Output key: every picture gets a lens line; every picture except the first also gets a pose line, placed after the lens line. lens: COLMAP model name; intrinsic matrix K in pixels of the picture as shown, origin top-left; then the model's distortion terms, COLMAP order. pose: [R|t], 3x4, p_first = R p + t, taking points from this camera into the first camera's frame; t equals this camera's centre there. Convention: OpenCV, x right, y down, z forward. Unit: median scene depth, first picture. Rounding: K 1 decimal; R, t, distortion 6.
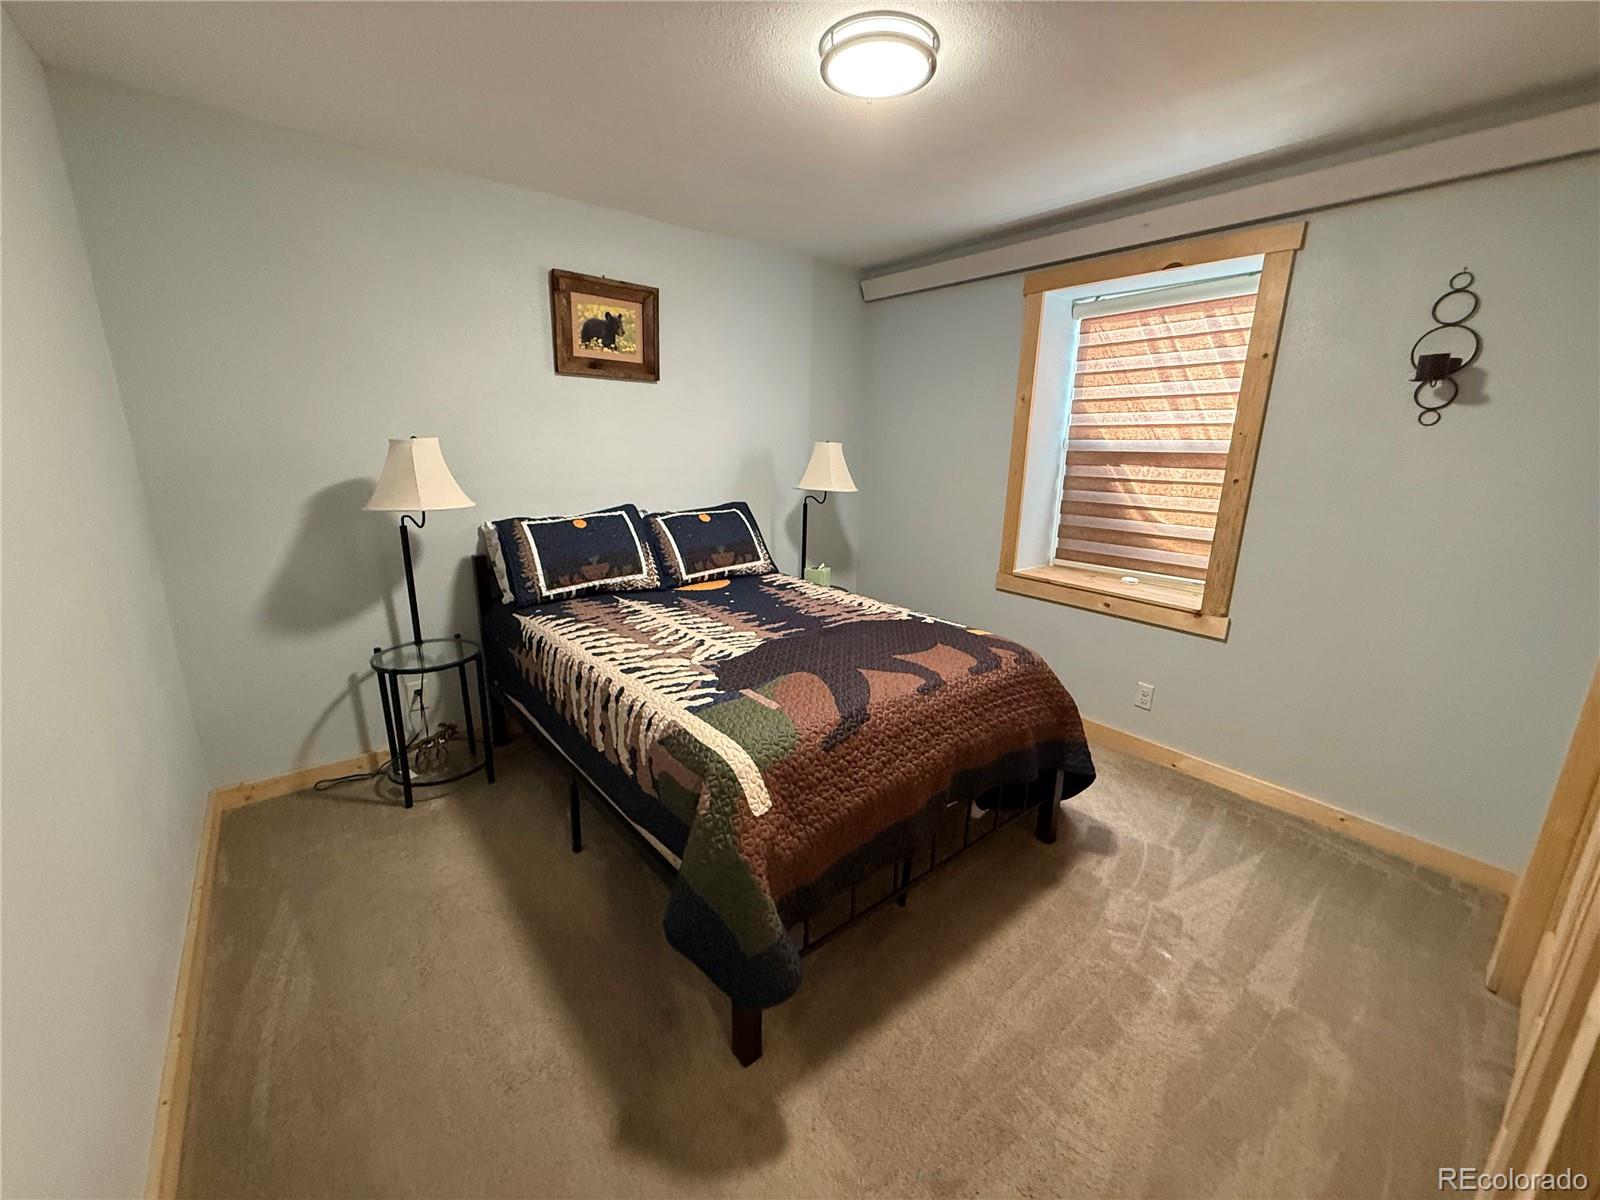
lens RADIAL K [[638.3, 0, 800.0], [0, 638.3, 600.0], [0, 0, 1]] dist [0.000060, 0.000481]
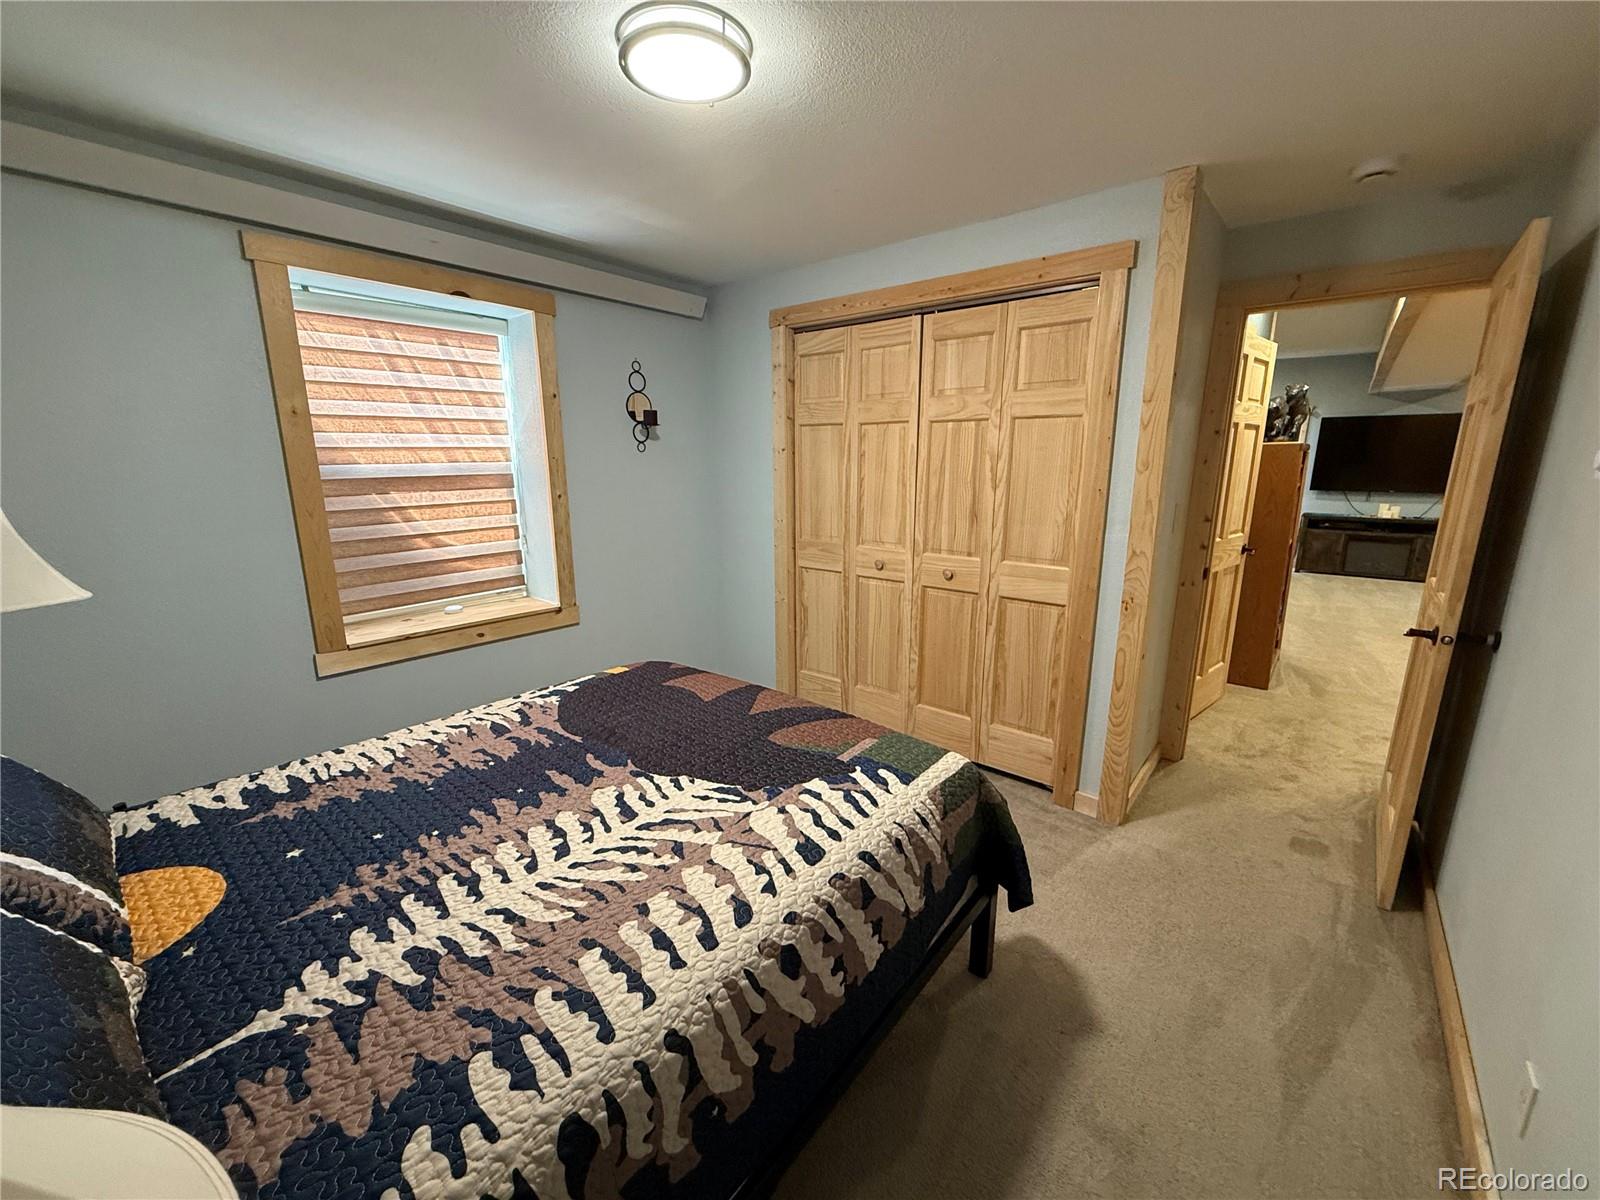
lens RADIAL K [[638.3, 0, 800.0], [0, 638.3, 600.0], [0, 0, 1]] dist [0.000060, 0.000481]
pose [[-0.197113, -0.235144, 0.951764, -0.651639], [0.236277, 0.930800, 0.278898, -0.246887], [-0.951483, 0.279854, -0.127913, 0.818714]]
